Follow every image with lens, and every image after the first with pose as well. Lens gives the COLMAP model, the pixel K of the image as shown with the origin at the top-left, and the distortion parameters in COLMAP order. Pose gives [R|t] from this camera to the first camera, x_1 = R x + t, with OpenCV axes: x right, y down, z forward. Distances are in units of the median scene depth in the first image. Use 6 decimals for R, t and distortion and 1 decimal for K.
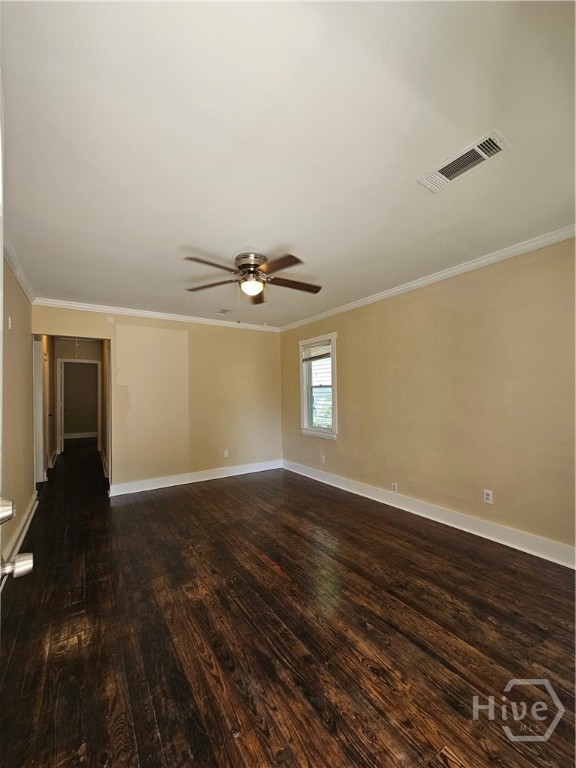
lens RADIAL K [[315.6, 0, 291.1], [0, 315.6, 389.8], [0, 0, 1]] dist [-0.004245, 0.002154]
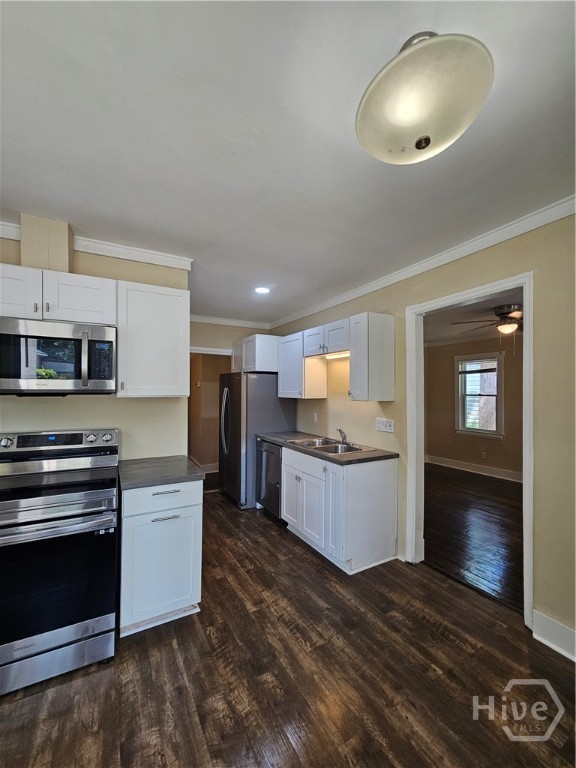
lens RADIAL K [[315.6, 0, 291.1], [0, 315.6, 389.8], [0, 0, 1]] dist [-0.004245, 0.002154]
pose [[0.998971, 0.007582, -0.044723, -0.841507], [-0.007444, 0.999967, 0.003252, -0.042687], [0.044747, -0.002916, 0.998994, -0.362826]]
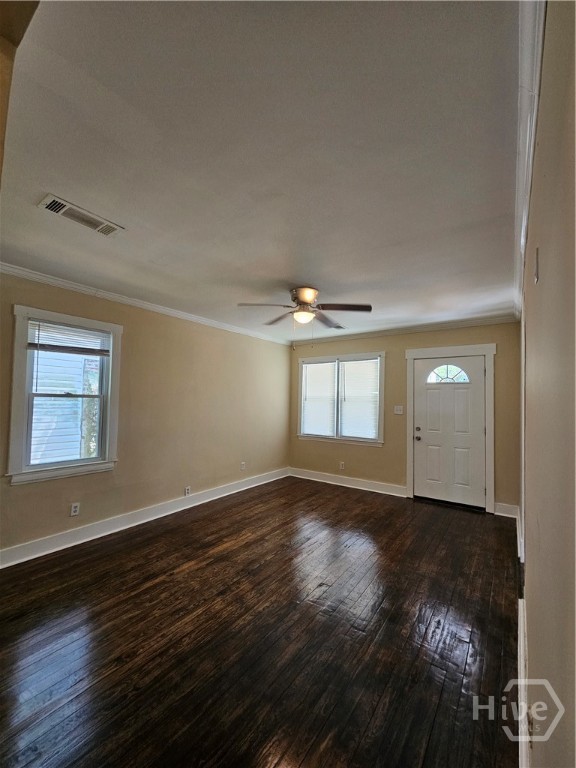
lens RADIAL K [[315.6, 0, 291.1], [0, 315.6, 389.8], [0, 0, 1]] dist [-0.004245, 0.002154]
pose [[-0.364330, 0.030205, 0.930780, -0.952074], [-0.031351, 0.998510, -0.044675, -0.011305], [-0.930742, -0.045458, -0.362840, 1.195880]]
